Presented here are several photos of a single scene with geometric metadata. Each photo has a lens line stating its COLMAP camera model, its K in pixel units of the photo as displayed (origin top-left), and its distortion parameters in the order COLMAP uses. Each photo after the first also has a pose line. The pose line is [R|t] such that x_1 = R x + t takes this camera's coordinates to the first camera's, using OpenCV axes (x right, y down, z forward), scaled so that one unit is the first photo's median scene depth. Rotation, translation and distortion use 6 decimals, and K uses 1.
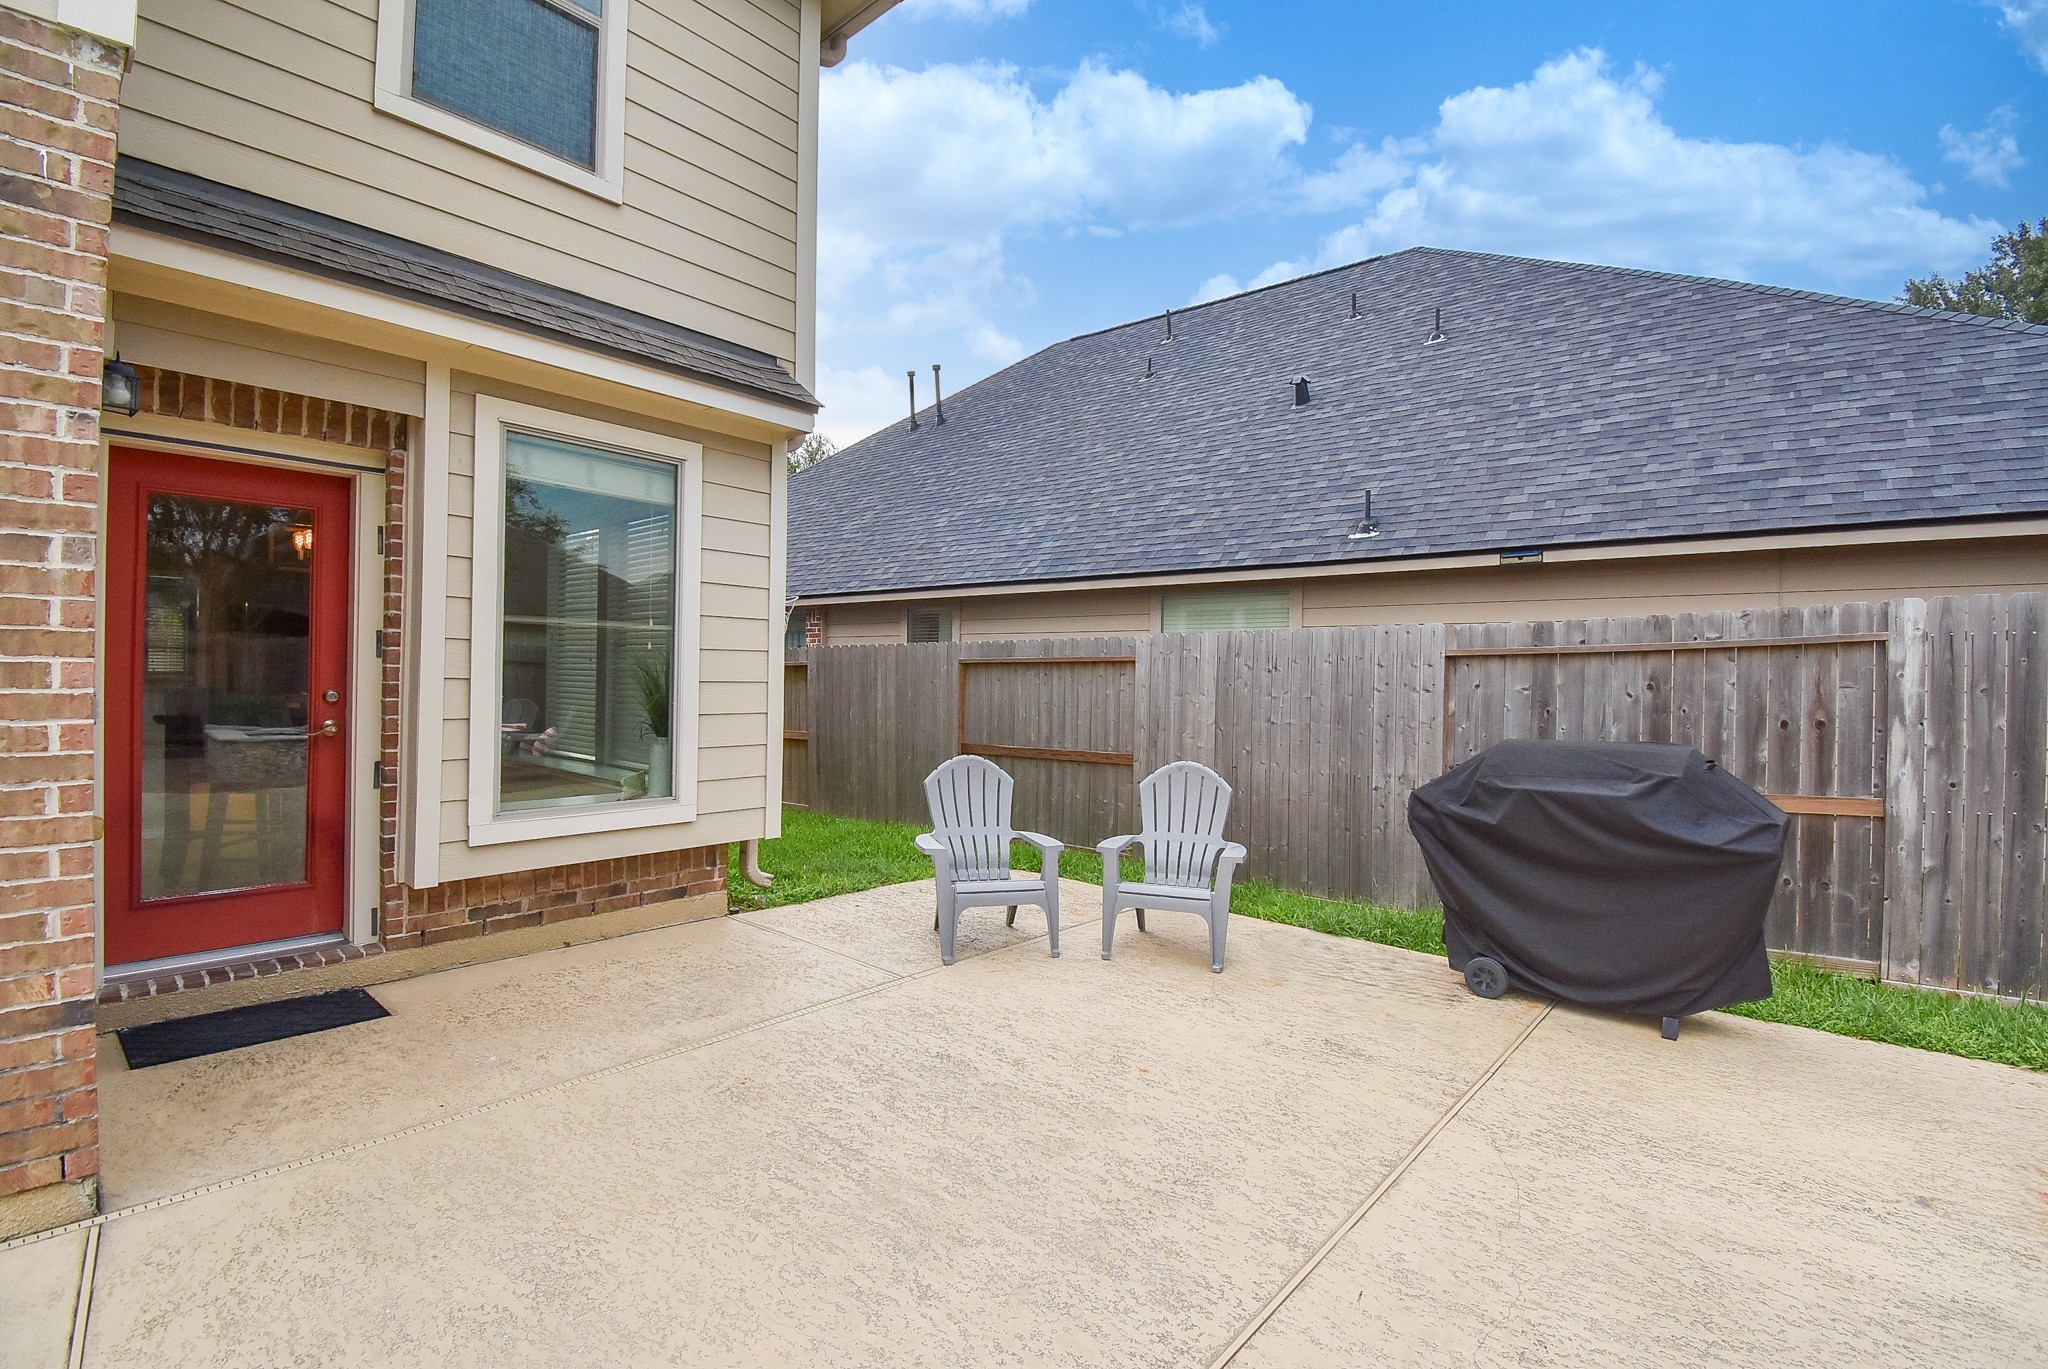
lens RADIAL K [[902.9, 0, 1020.8], [0, 902.9, 677.8], [0, 0, 1]] dist [0.013353, -0.021474]
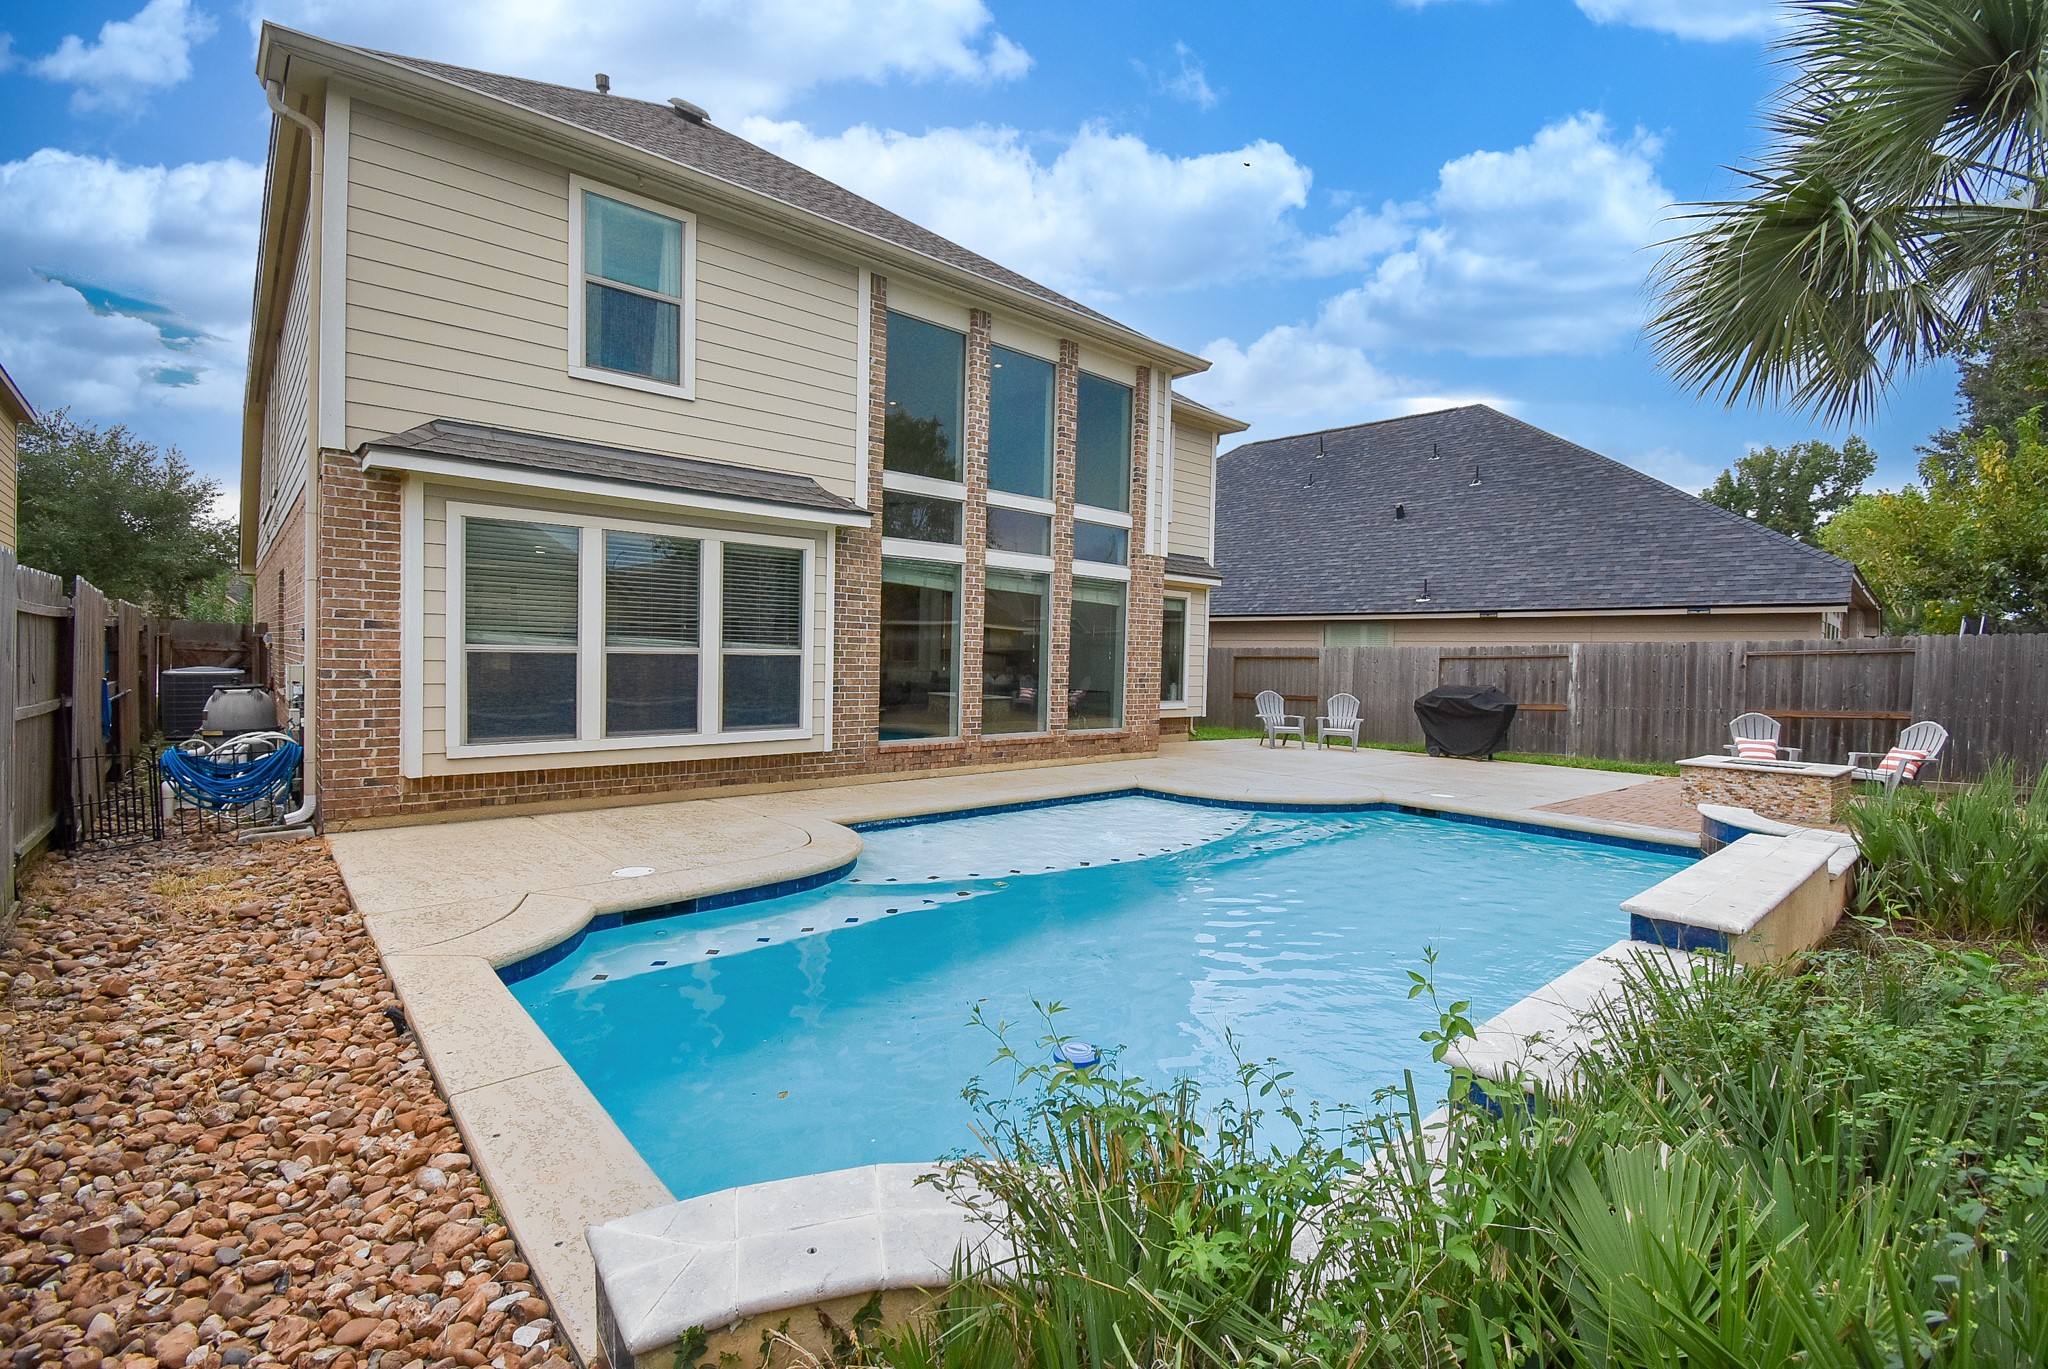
lens RADIAL K [[902.9, 0, 1020.0], [0, 902.9, 678.8], [0, 0, 1]] dist [0.013353, -0.021474]
pose [[0.991986, 0.009147, -0.126014, -0.572772], [-0.006194, 0.999698, 0.023799, -0.023100], [0.126194, -0.022828, 0.991743, -2.388845]]
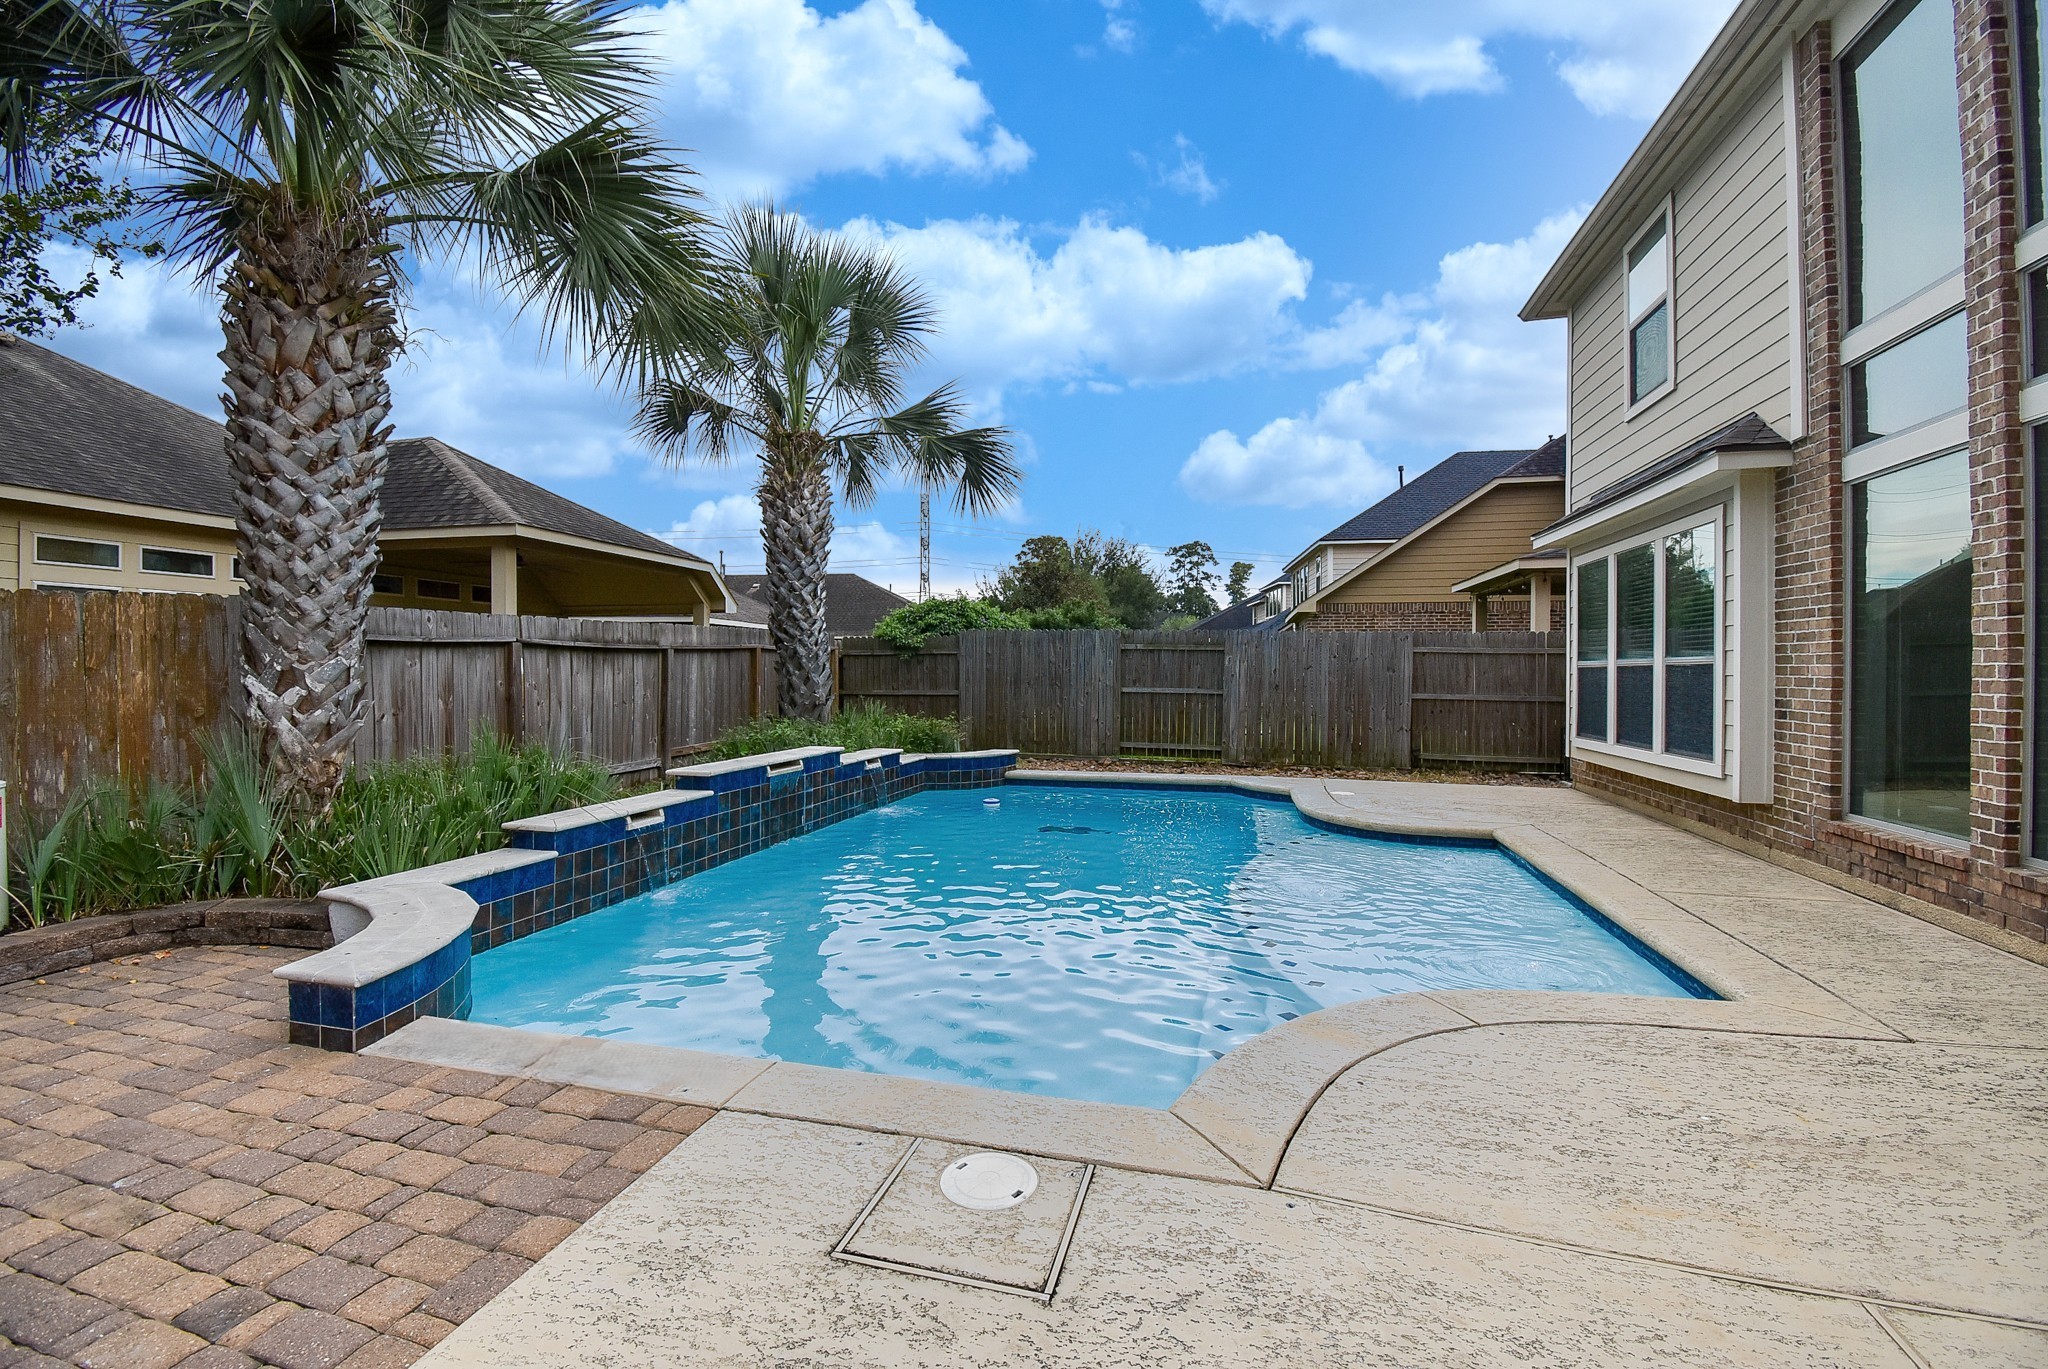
lens RADIAL K [[902.9, 0, 1024.4], [0, 902.9, 678.1], [0, 0, 1]] dist [0.013353, -0.021474]
pose [[-0.890459, -0.014011, -0.454847, 0.366023], [-0.017508, 0.999841, 0.003478, 0.012939], [0.454726, 0.011061, -0.890563, 0.295965]]
